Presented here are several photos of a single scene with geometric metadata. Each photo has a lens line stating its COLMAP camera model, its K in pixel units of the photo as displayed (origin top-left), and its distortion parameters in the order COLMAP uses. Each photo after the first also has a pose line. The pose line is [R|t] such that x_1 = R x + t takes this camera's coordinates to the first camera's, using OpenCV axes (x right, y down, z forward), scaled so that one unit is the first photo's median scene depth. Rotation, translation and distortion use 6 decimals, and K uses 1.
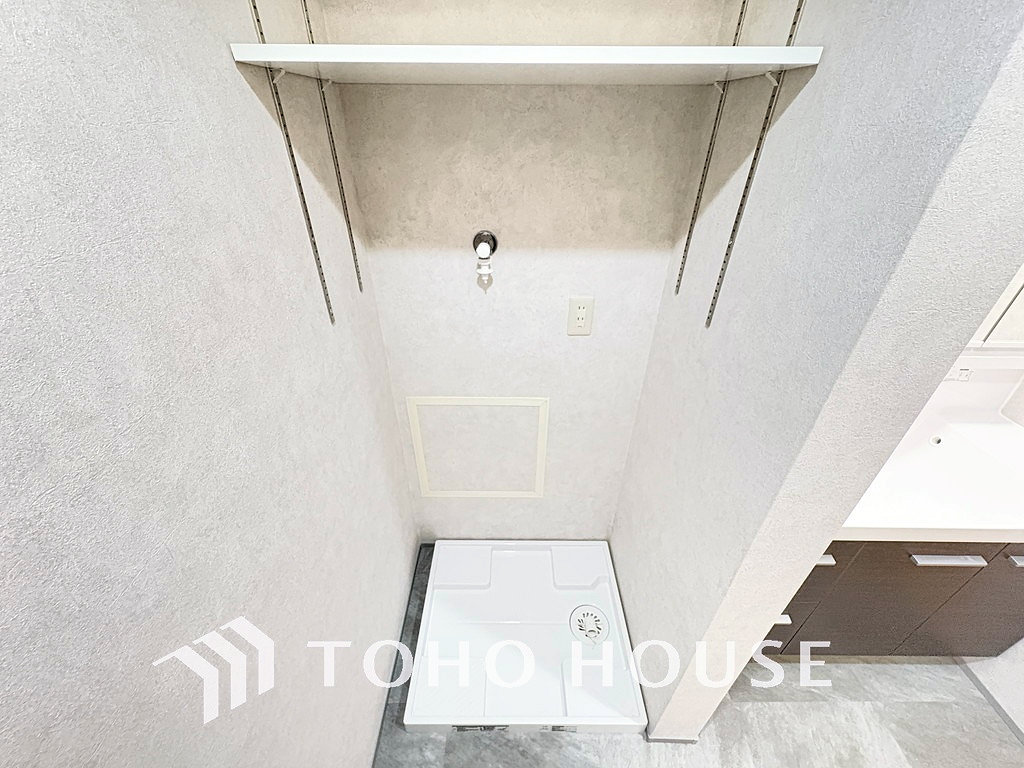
lens RADIAL K [[409.4, 0, 510.9], [0, 409.4, 384.7], [0, 0, 1]] dist [-0.000370, -0.000004]
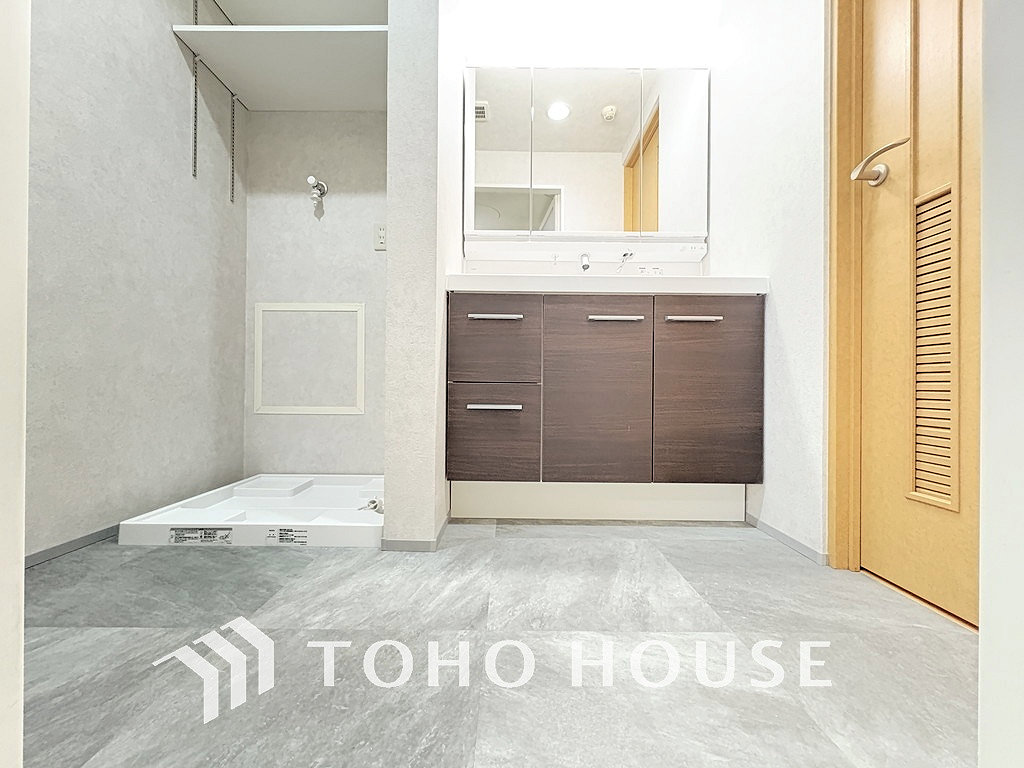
lens RADIAL K [[409.4, 0, 512.7], [0, 409.4, 386.5], [0, 0, 1]] dist [-0.000370, -0.000004]
pose [[0.999999, 0.001081, 0.001144, 0.636091], [-0.000273, 0.835038, -0.550192, 1.094157], [-0.001550, 0.550191, 0.835037, 0.056366]]
